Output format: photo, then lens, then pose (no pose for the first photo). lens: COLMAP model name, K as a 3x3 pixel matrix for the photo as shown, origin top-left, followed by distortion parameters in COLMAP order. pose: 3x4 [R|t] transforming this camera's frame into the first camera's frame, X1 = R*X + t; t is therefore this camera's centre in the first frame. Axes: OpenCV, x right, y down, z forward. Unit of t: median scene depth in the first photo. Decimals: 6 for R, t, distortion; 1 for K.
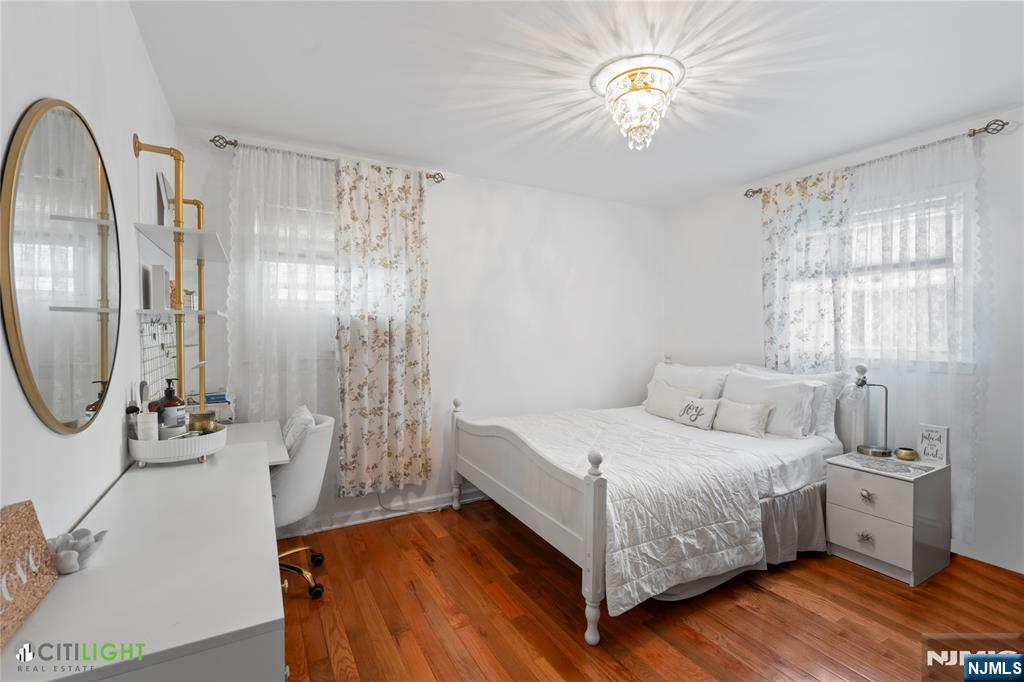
lens RADIAL K [[462.4, 0, 513.0], [0, 462.4, 338.0], [0, 0, 1]] dist [-0.002466, -0.000282]
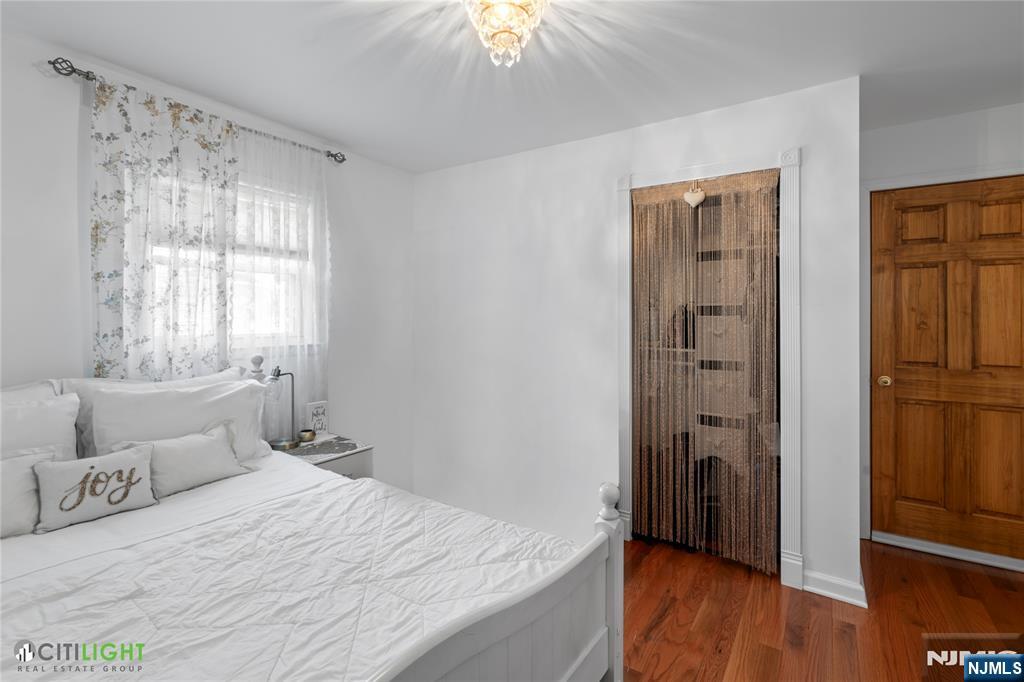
lens RADIAL K [[462.4, 0, 514.7], [0, 462.4, 311.1], [0, 0, 1]] dist [-0.002466, -0.000282]
pose [[-0.439520, 0.009692, 0.898180, -0.238421], [0.011991, 0.999916, -0.004922, -0.015028], [-0.898153, 0.008606, -0.439600, 0.851655]]
